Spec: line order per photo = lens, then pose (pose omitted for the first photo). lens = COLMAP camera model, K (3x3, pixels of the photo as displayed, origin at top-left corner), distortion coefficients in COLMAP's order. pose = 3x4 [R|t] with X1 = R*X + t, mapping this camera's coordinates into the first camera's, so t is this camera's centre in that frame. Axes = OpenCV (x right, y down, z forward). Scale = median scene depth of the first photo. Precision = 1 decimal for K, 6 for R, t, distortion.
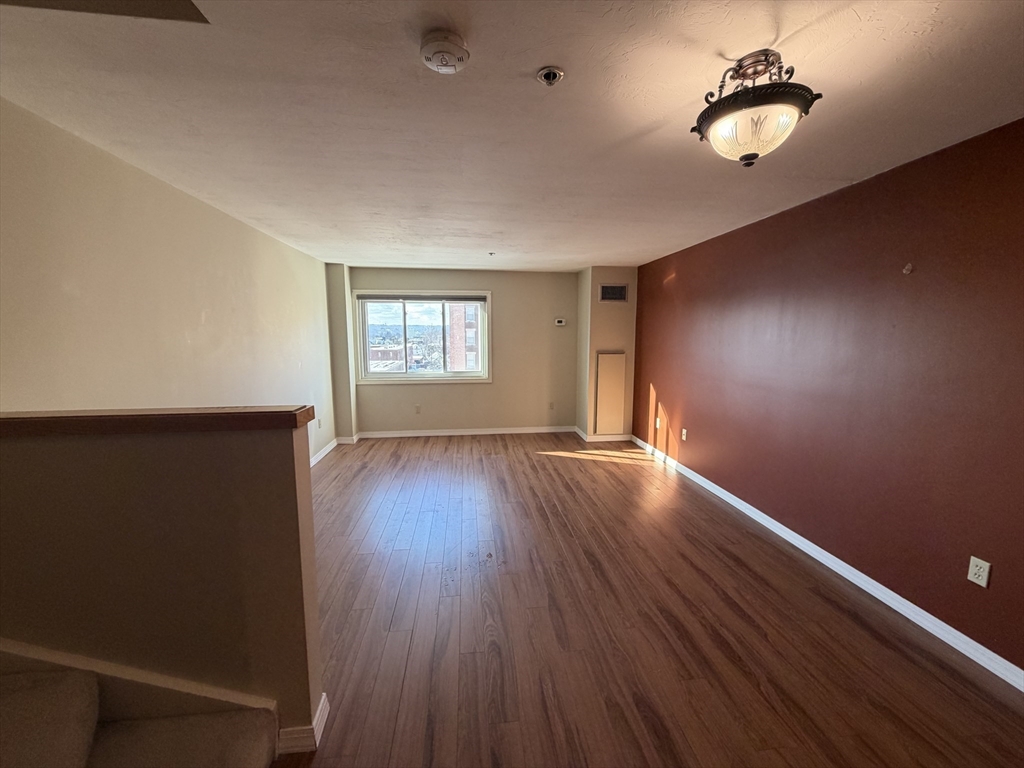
lens RADIAL K [[407.0, 0, 510.9], [0, 407.0, 385.5], [0, 0, 1]] dist [-0.003199, 0.000056]
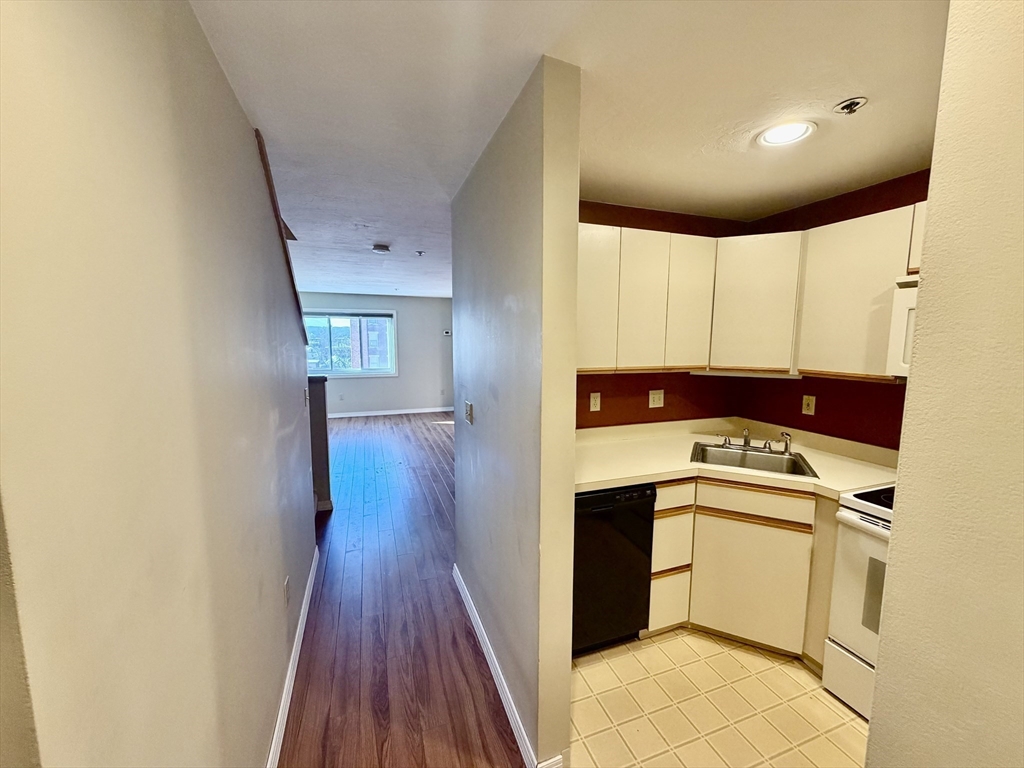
lens RADIAL K [[407.0, 0, 510.6], [0, 407.0, 386.1], [0, 0, 1]] dist [-0.003199, 0.000056]
pose [[0.974078, -0.022858, 0.225056, 0.030777], [0.023877, 0.999713, -0.001806, 0.086905], [-0.224950, 0.007133, 0.974344, -0.993473]]
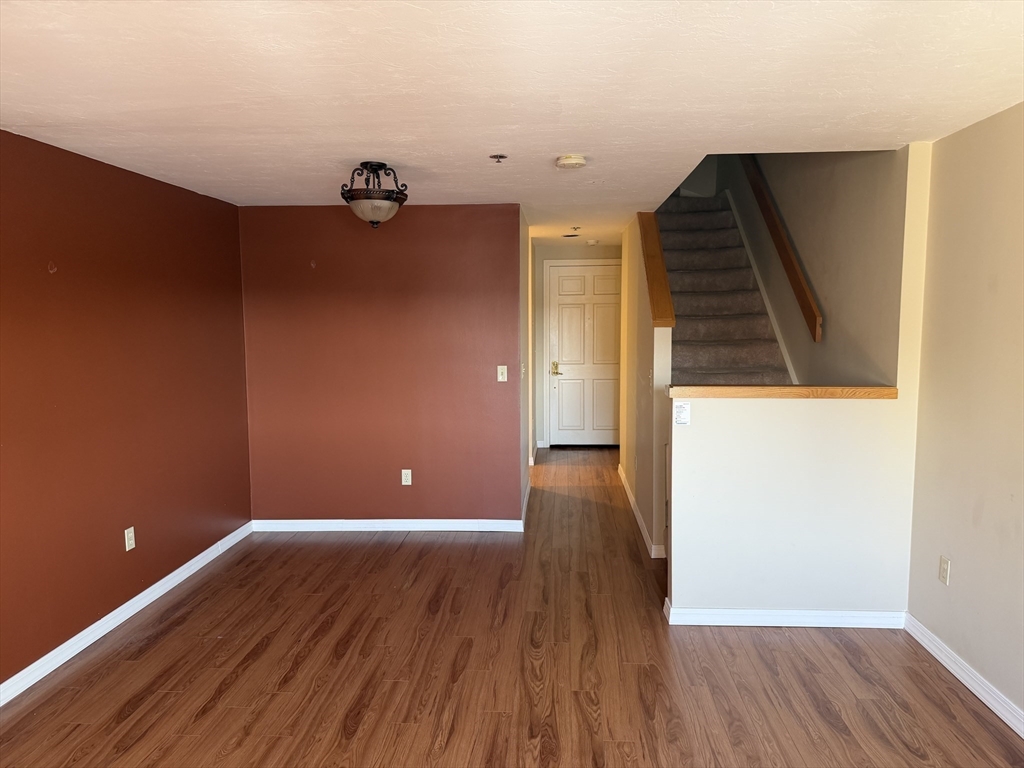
lens RADIAL K [[715.2, 0, 515.8], [0, 715.2, 383.5], [0, 0, 1]] dist [0.038890, -0.049798]
pose [[-0.984205, -0.009488, 0.176777, -0.227193], [0.028924, 0.976526, 0.213449, -0.285522], [-0.174652, 0.215191, -0.960827, 1.952522]]
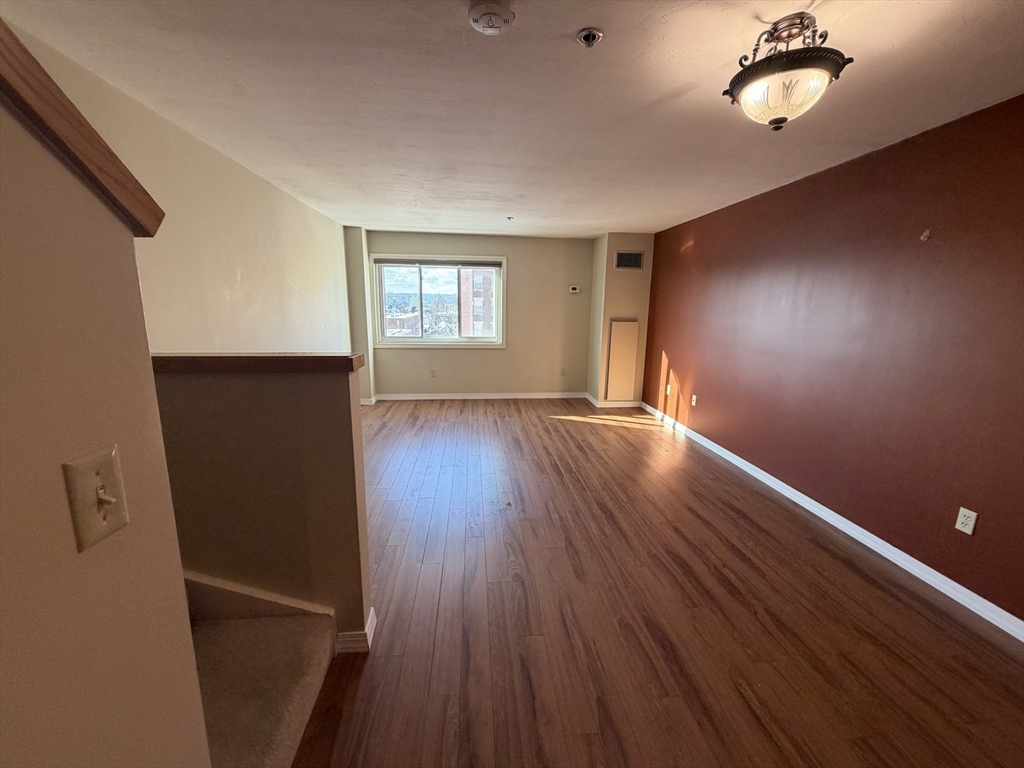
lens RADIAL K [[407.0, 0, 510.9], [0, 407.0, 386.1], [0, 0, 1]] dist [-0.003199, 0.000056]
pose [[0.999737, 0.017784, -0.014451, -0.039793], [-0.016684, 0.997196, 0.072951, 0.028587], [0.015708, -0.072691, 0.997231, -0.054896]]
